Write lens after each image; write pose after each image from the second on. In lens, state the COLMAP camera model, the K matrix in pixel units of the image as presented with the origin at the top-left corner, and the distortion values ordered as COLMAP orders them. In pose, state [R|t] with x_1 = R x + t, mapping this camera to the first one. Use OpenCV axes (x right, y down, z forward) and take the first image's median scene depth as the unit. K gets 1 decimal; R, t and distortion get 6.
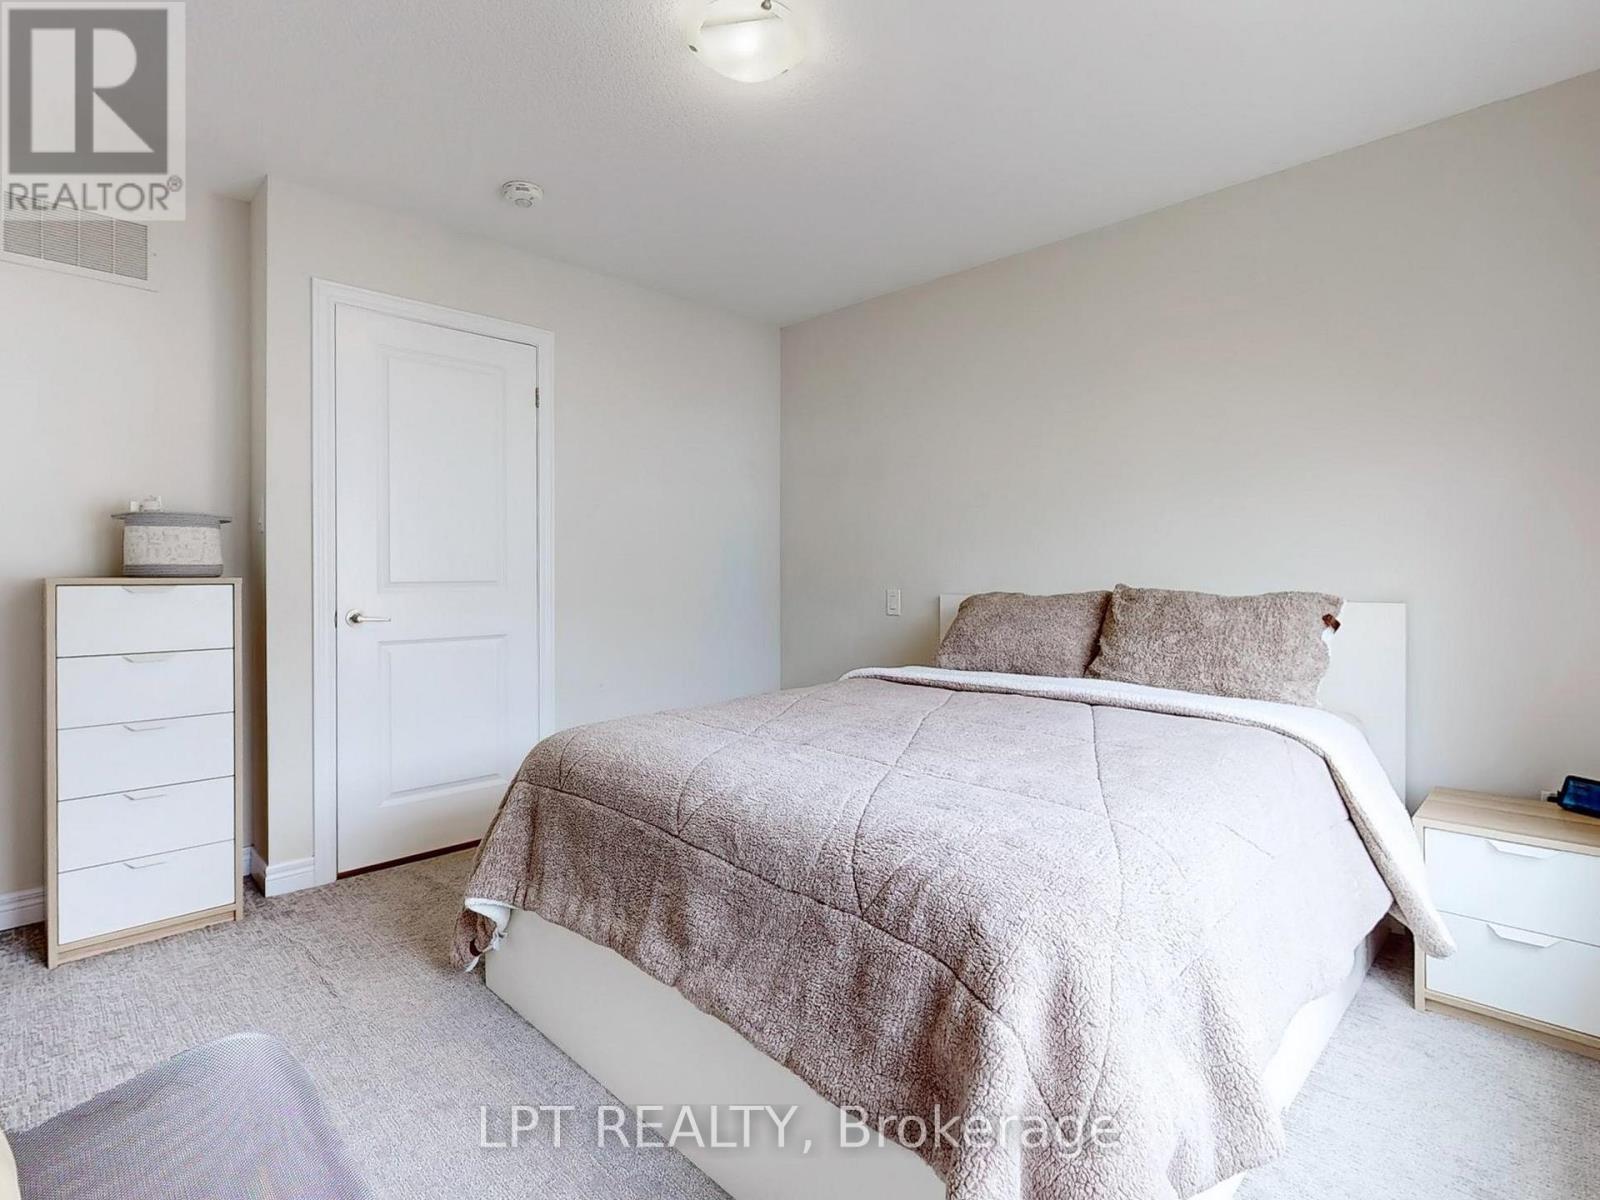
lens RADIAL K [[791.6, 0, 800.0], [0, 791.6, 600.0], [0, 0, 1]] dist [0.001700, 0.000281]
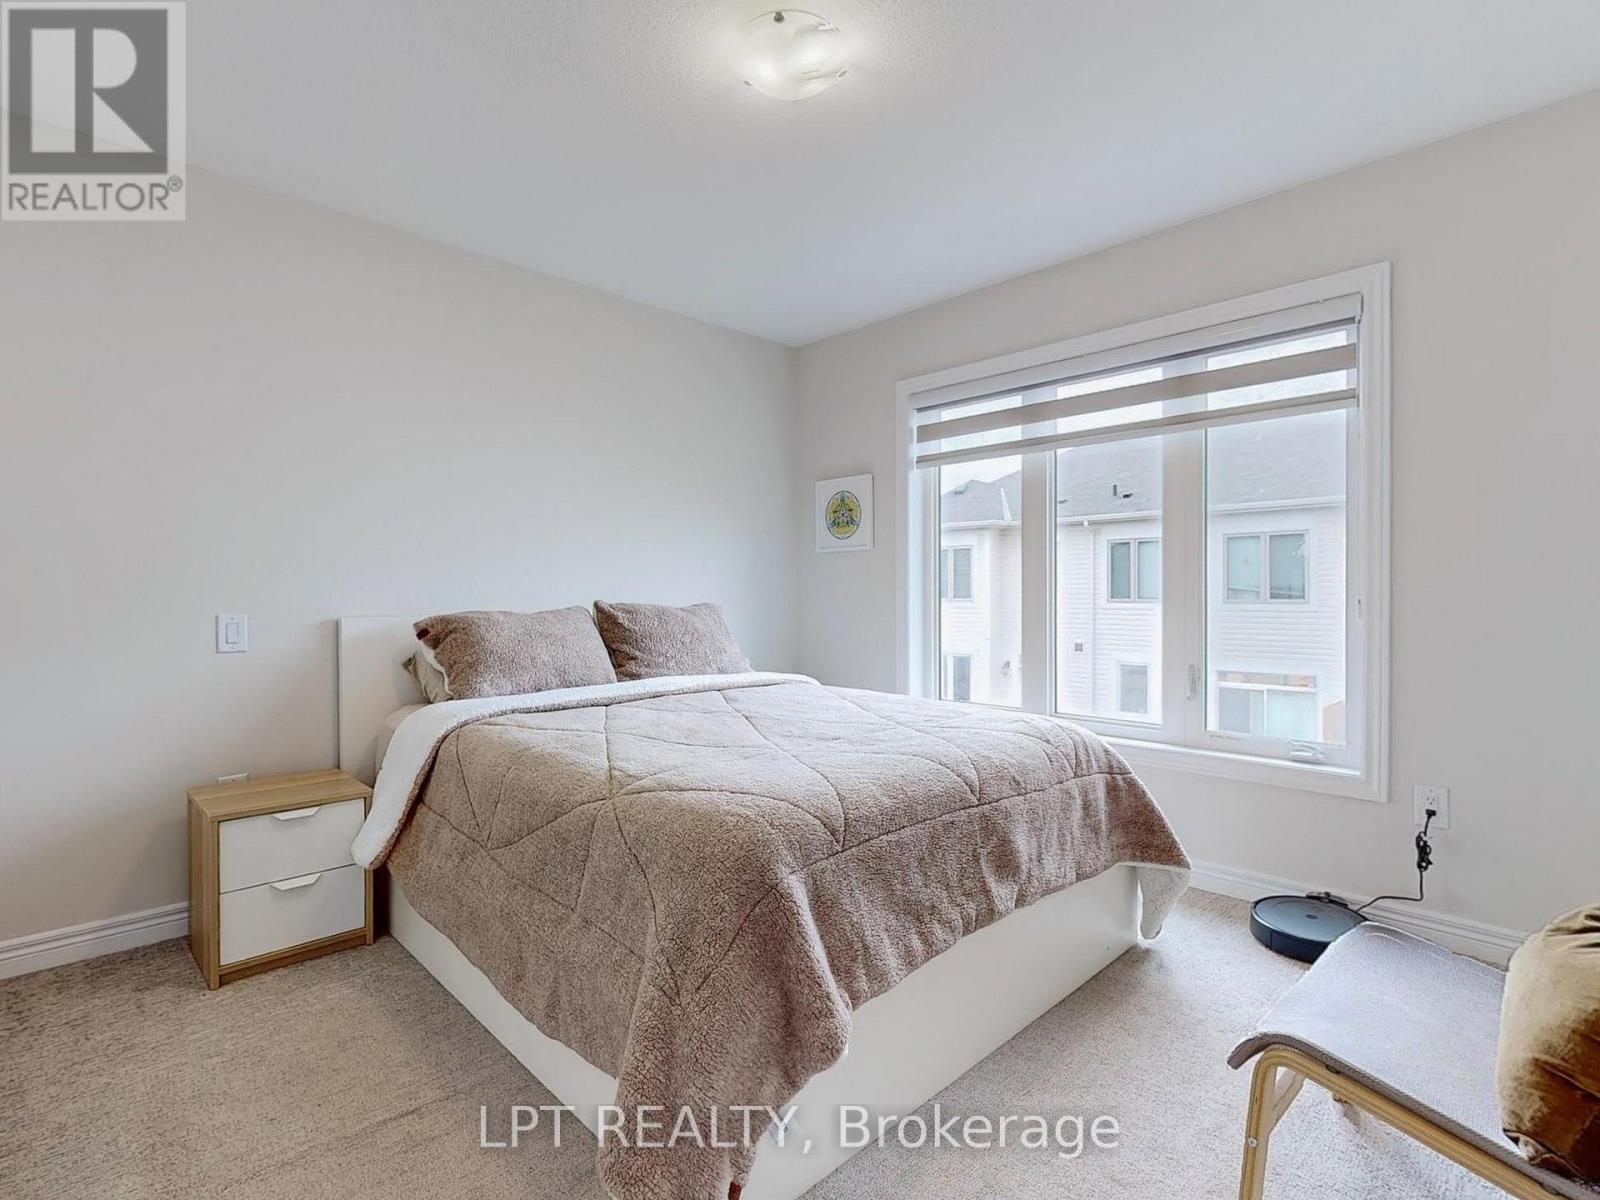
lens RADIAL K [[791.6, 0, 800.0], [0, 791.6, 600.0], [0, 0, 1]] dist [0.001700, 0.000281]
pose [[0.023807, -0.012230, 0.999642, -0.778452], [0.033877, 0.999361, 0.011420, -0.023186], [-0.999142, 0.033593, 0.024206, 0.696953]]
